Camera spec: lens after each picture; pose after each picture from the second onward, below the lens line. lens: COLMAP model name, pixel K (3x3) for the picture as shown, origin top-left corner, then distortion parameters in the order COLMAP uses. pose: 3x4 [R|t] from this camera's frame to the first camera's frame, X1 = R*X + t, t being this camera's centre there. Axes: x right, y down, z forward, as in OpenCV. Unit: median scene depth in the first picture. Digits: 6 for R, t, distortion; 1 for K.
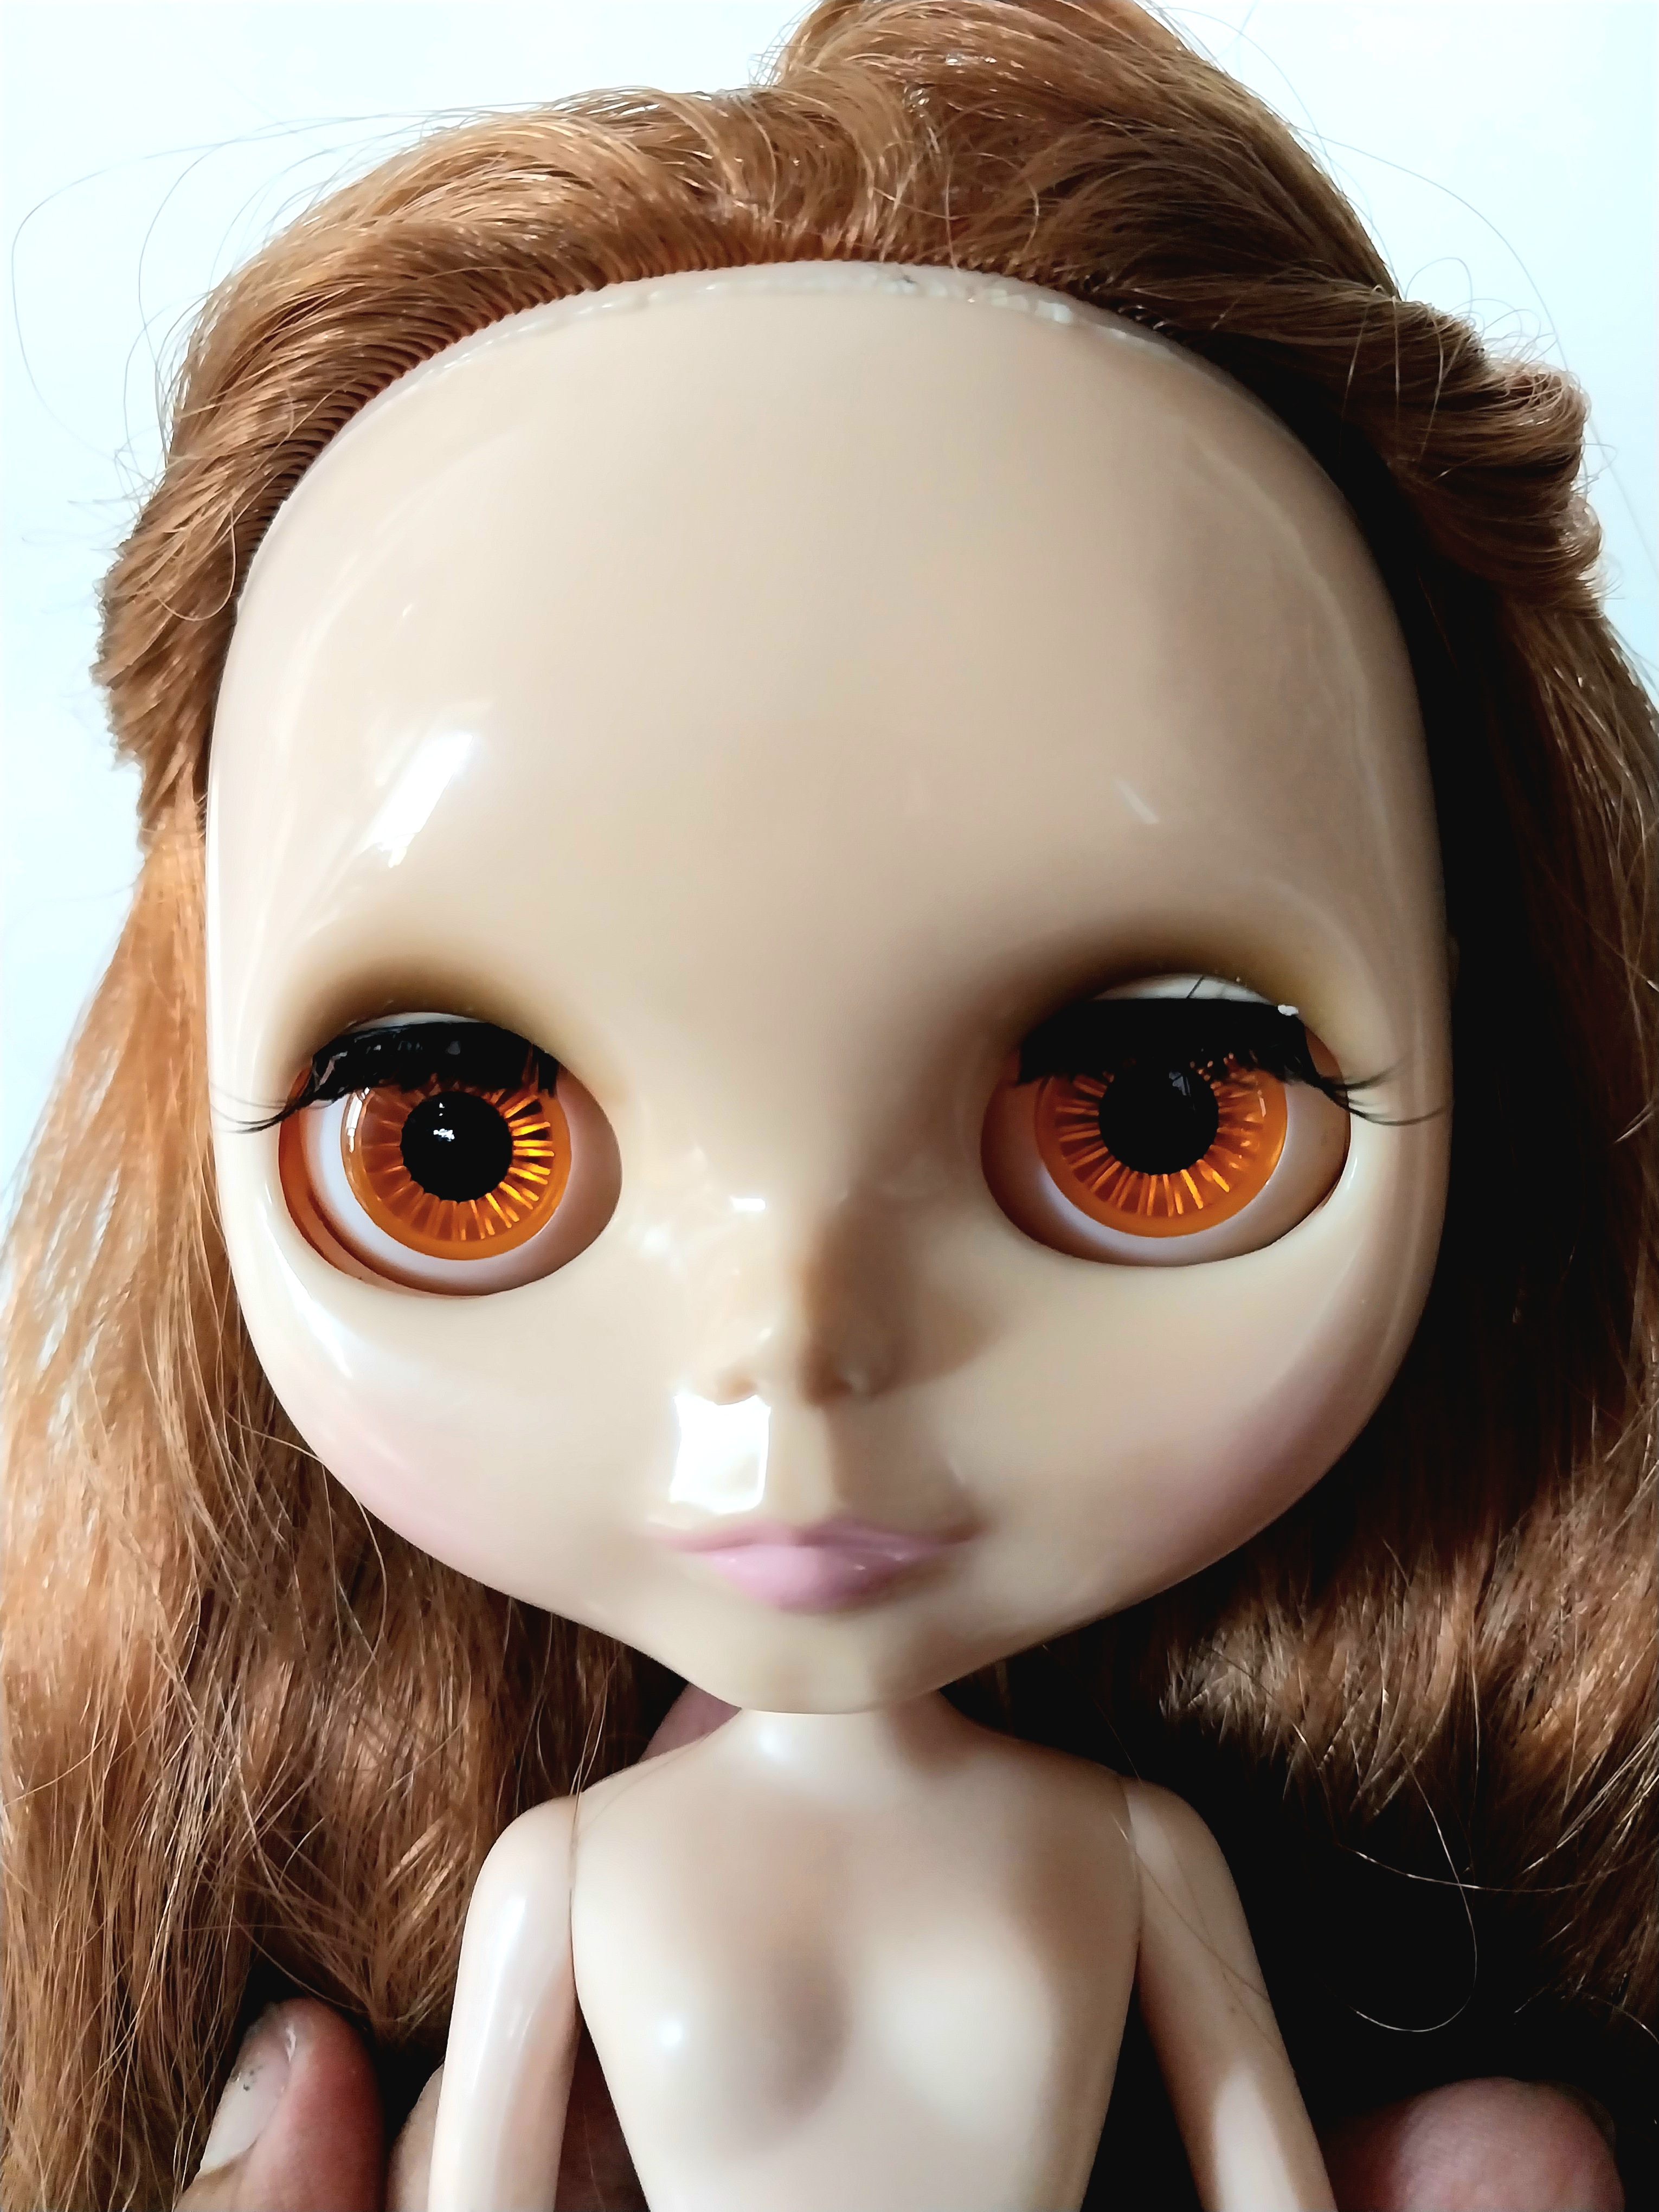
lens RADIAL K [[1669.6, 0, 830.1], [0, 1669.6, 1057.4], [0, 0, 1]] dist [-0.015755, -0.023417]
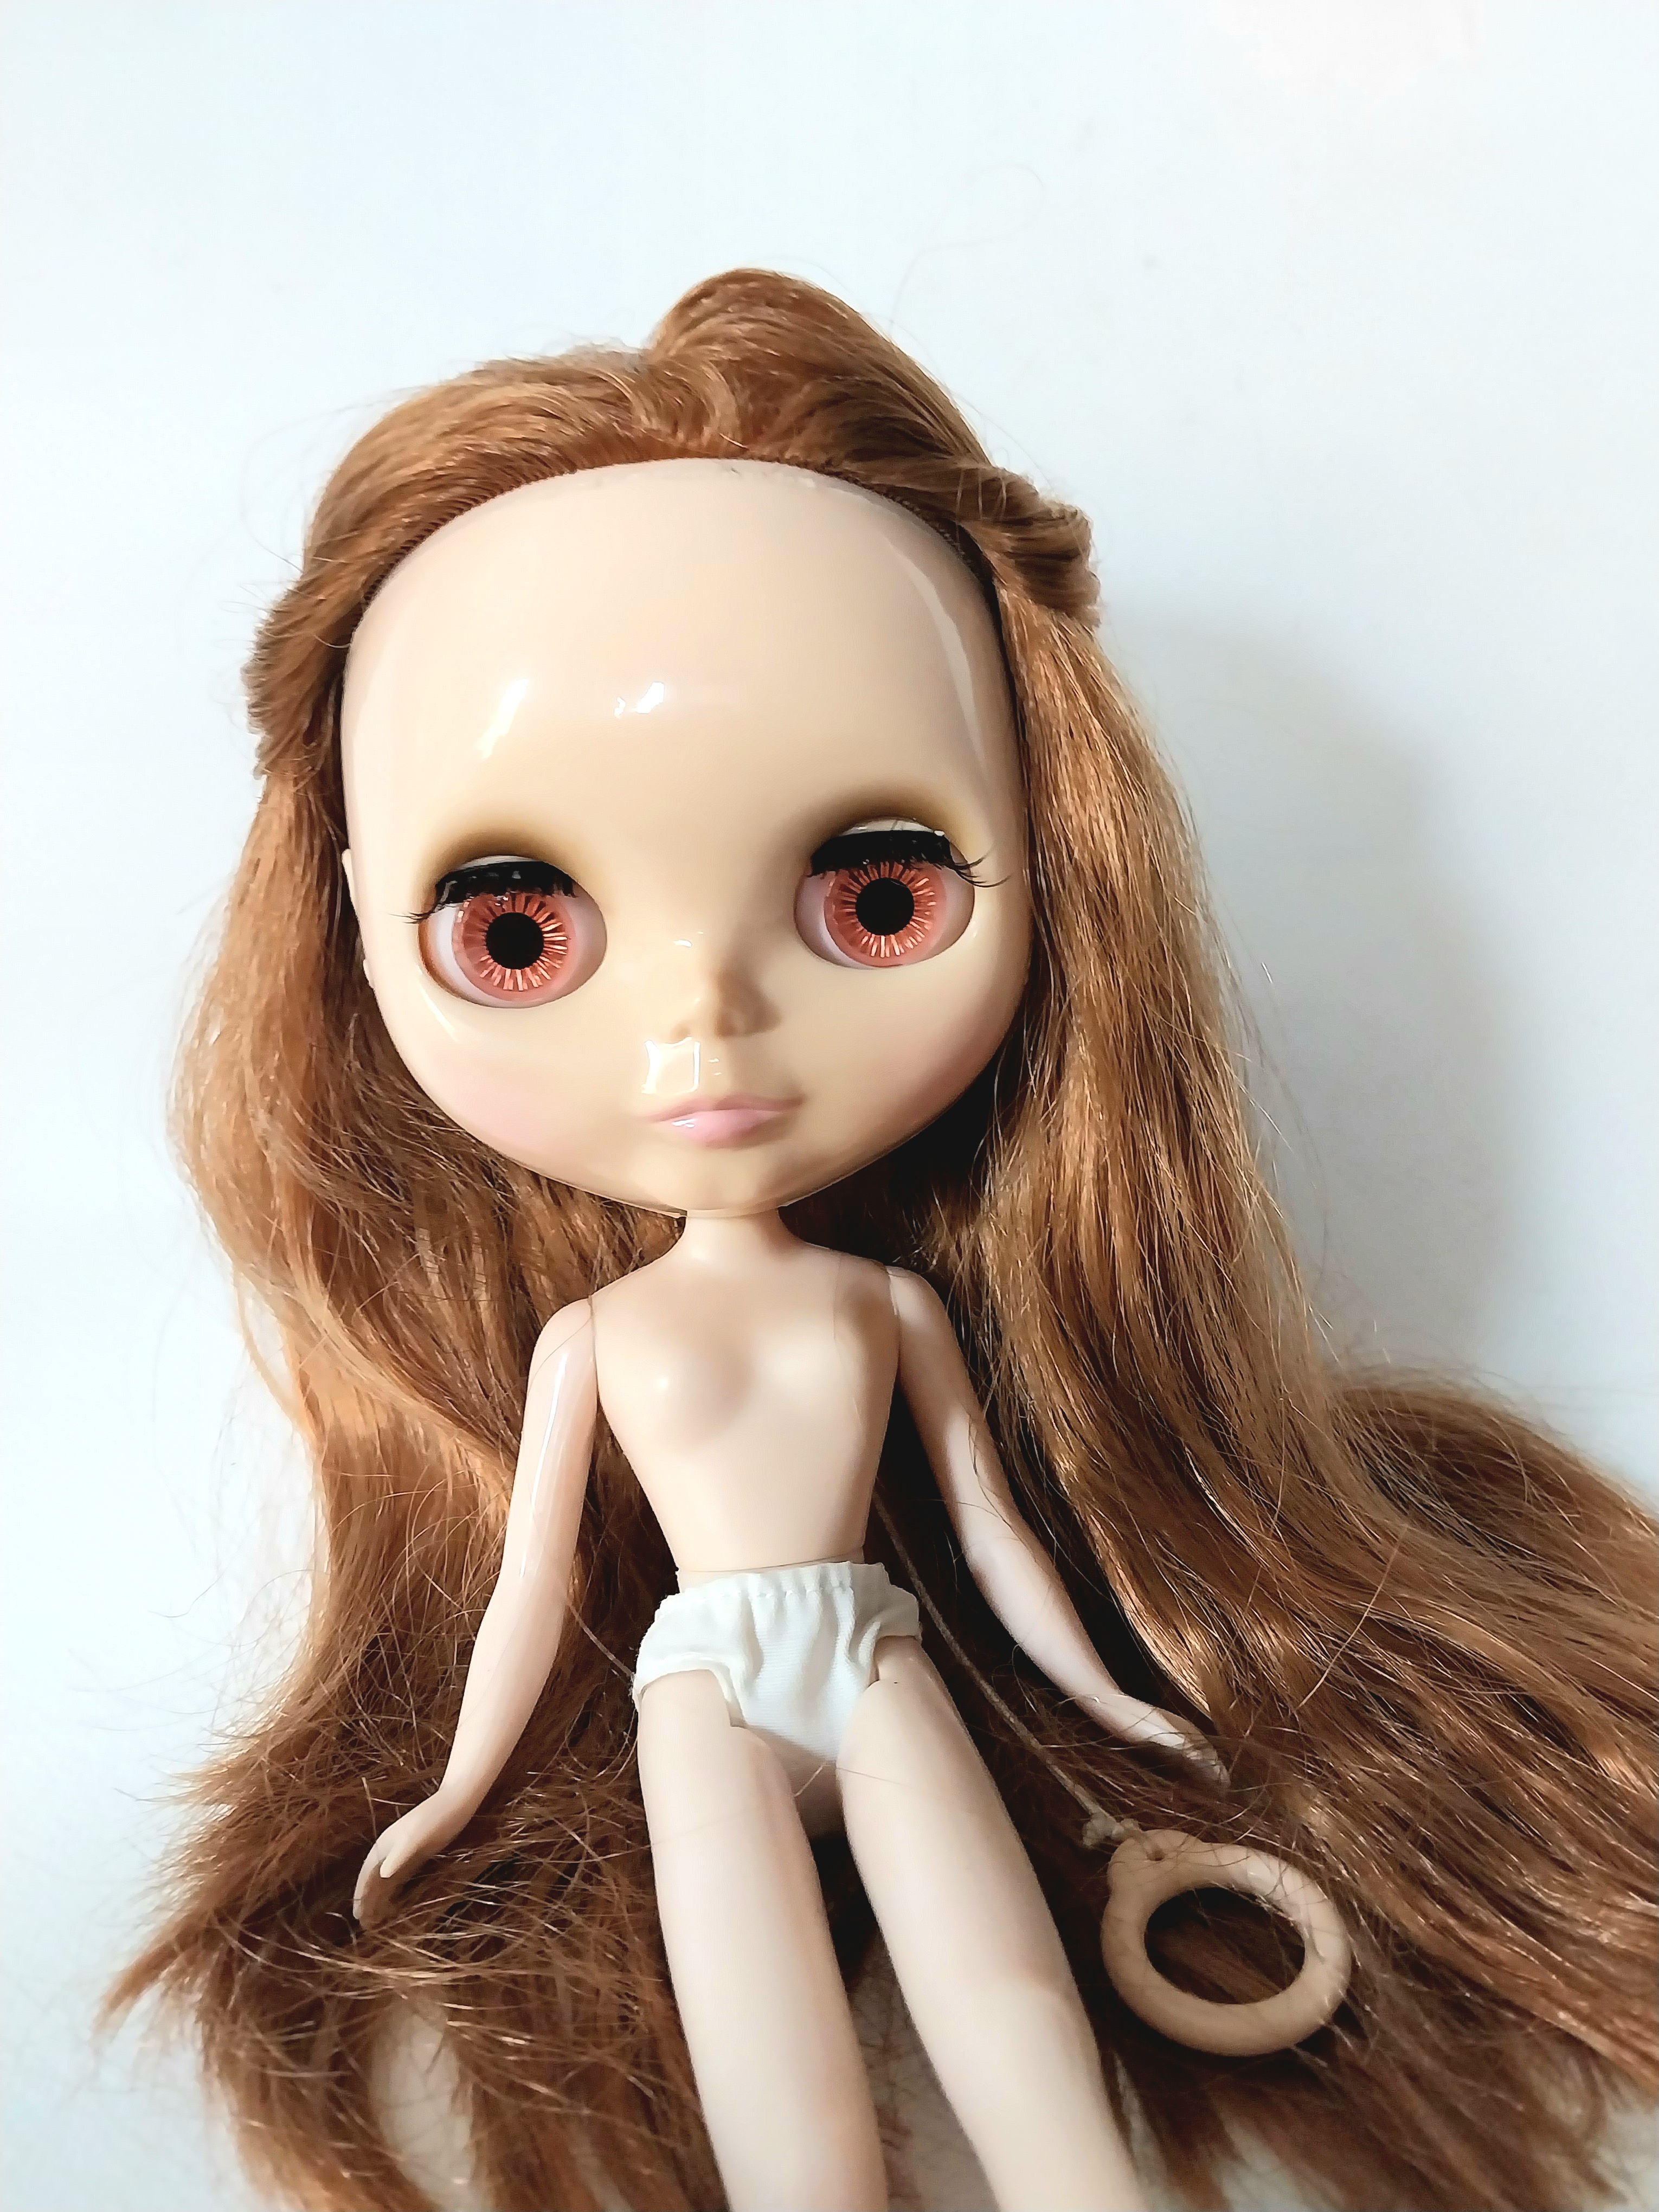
lens RADIAL K [[1669.6, 0, 841.7], [0, 1669.6, 1065.9], [0, 0, 1]] dist [-0.015755, -0.023417]
pose [[0.989936, -0.061437, 0.127483, -0.117504], [0.053125, 0.996297, 0.067608, 0.106466], [-0.131164, -0.060155, 0.989534, -0.976618]]
